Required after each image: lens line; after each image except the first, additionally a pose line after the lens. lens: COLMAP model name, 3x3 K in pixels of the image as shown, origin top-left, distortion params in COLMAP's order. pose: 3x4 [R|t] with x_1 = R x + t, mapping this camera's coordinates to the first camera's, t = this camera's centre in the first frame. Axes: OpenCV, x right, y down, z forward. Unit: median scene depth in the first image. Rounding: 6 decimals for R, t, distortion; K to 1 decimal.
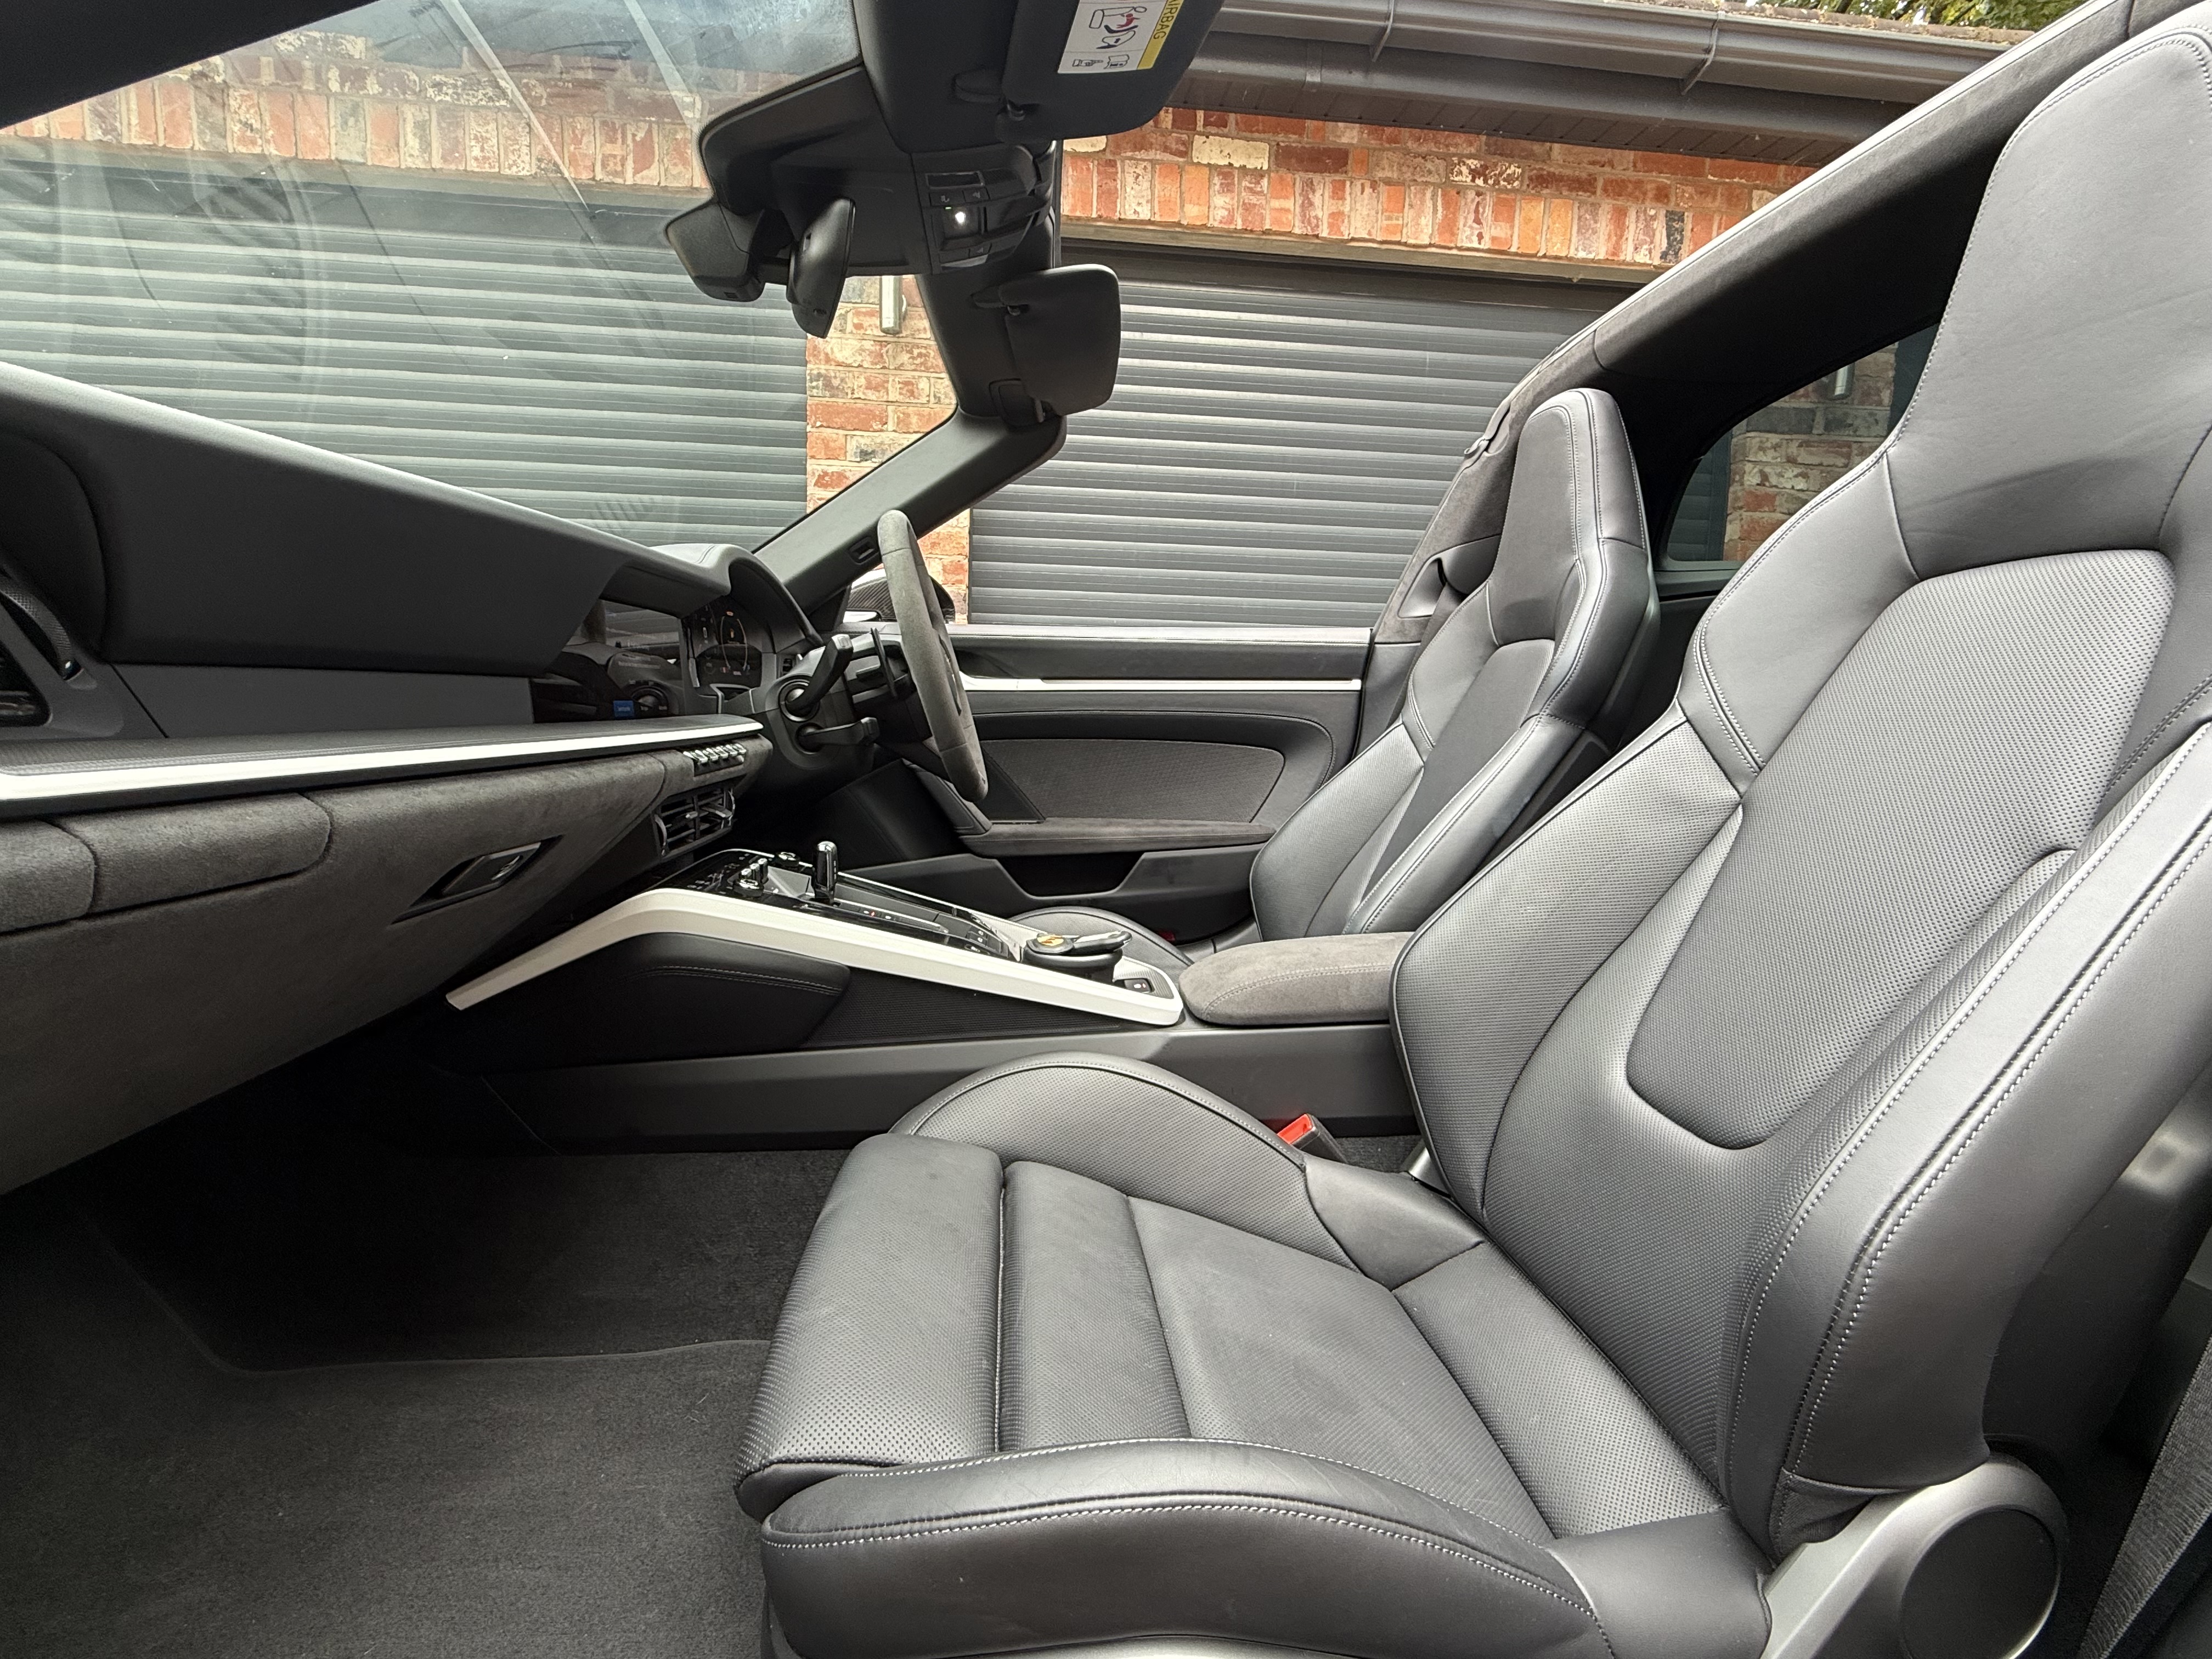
lens RADIAL K [[653.9, 0, 1022.0], [0, 653.9, 877.3], [0, 0, 1]] dist [0.004266, -0.000025]
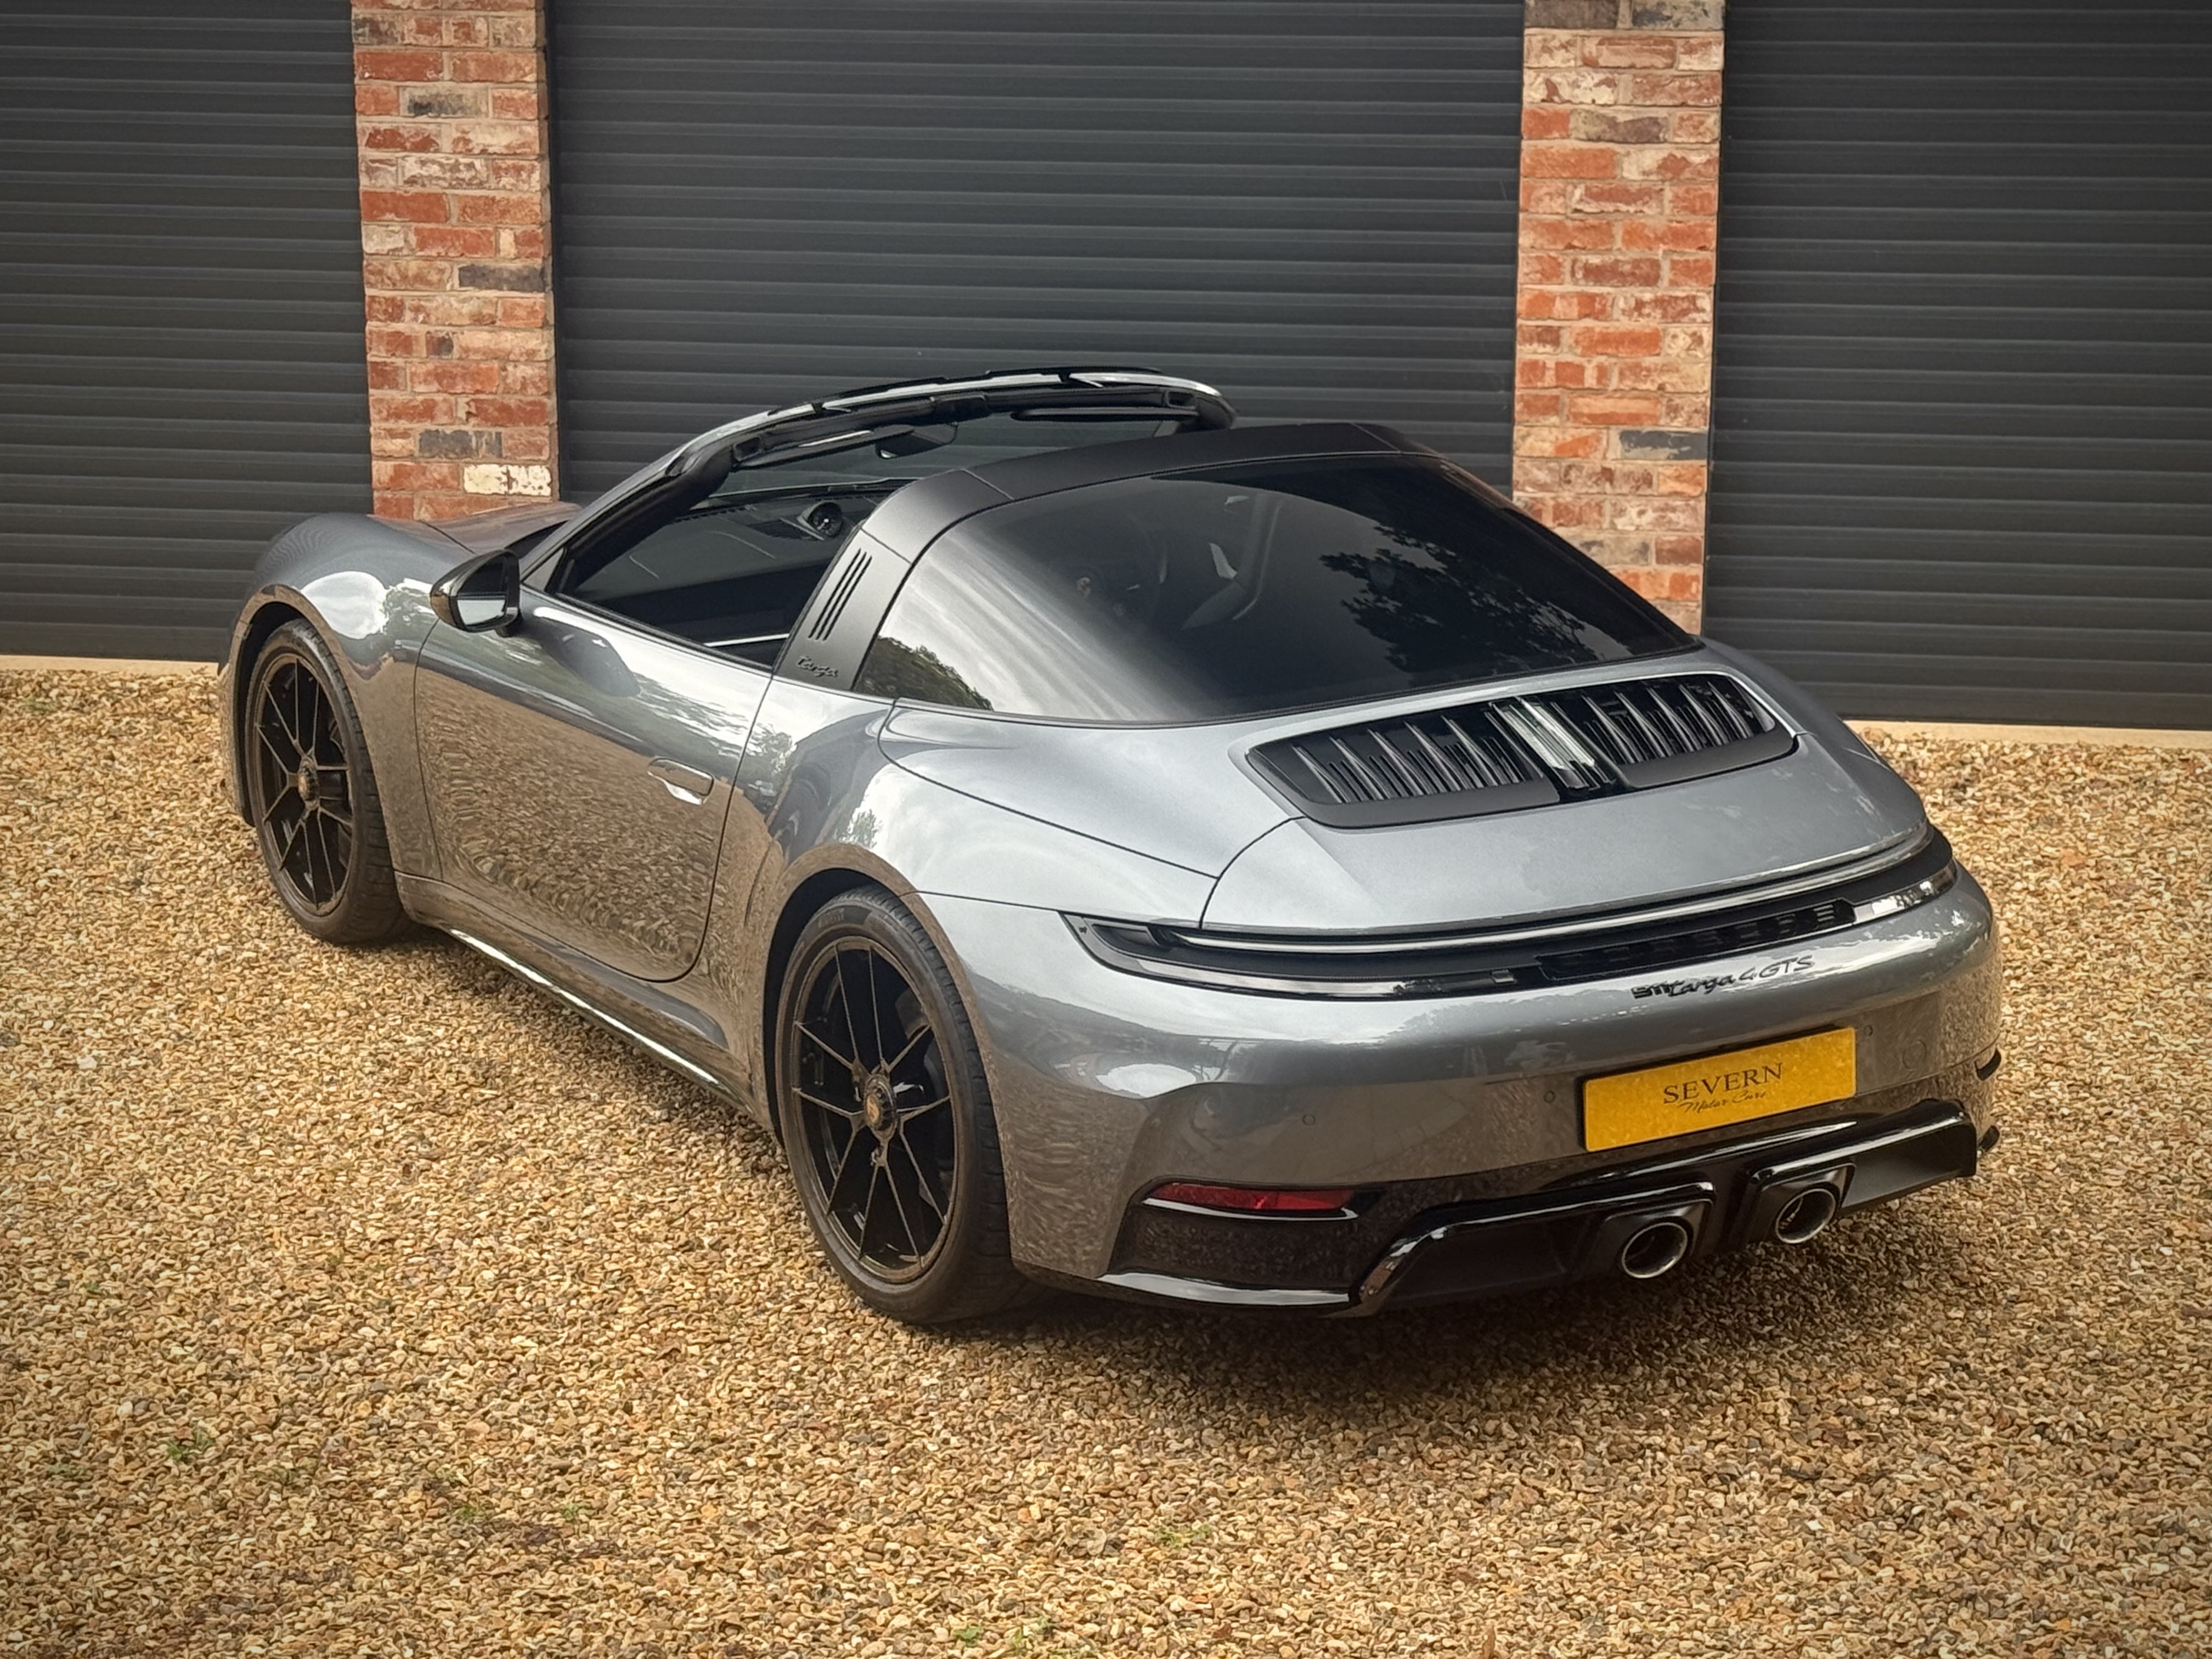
lens RADIAL K [[4649.1, 0, 1099.8], [0, 4649.1, 828.4], [0, 0, 1]] dist [0.138228, 0.000000]
pose [[0.976802, 0.034576, -0.211333, 1.946106], [0.004406, 0.983425, 0.181262, -0.816042], [0.214098, -0.177988, 0.960459, -4.832948]]
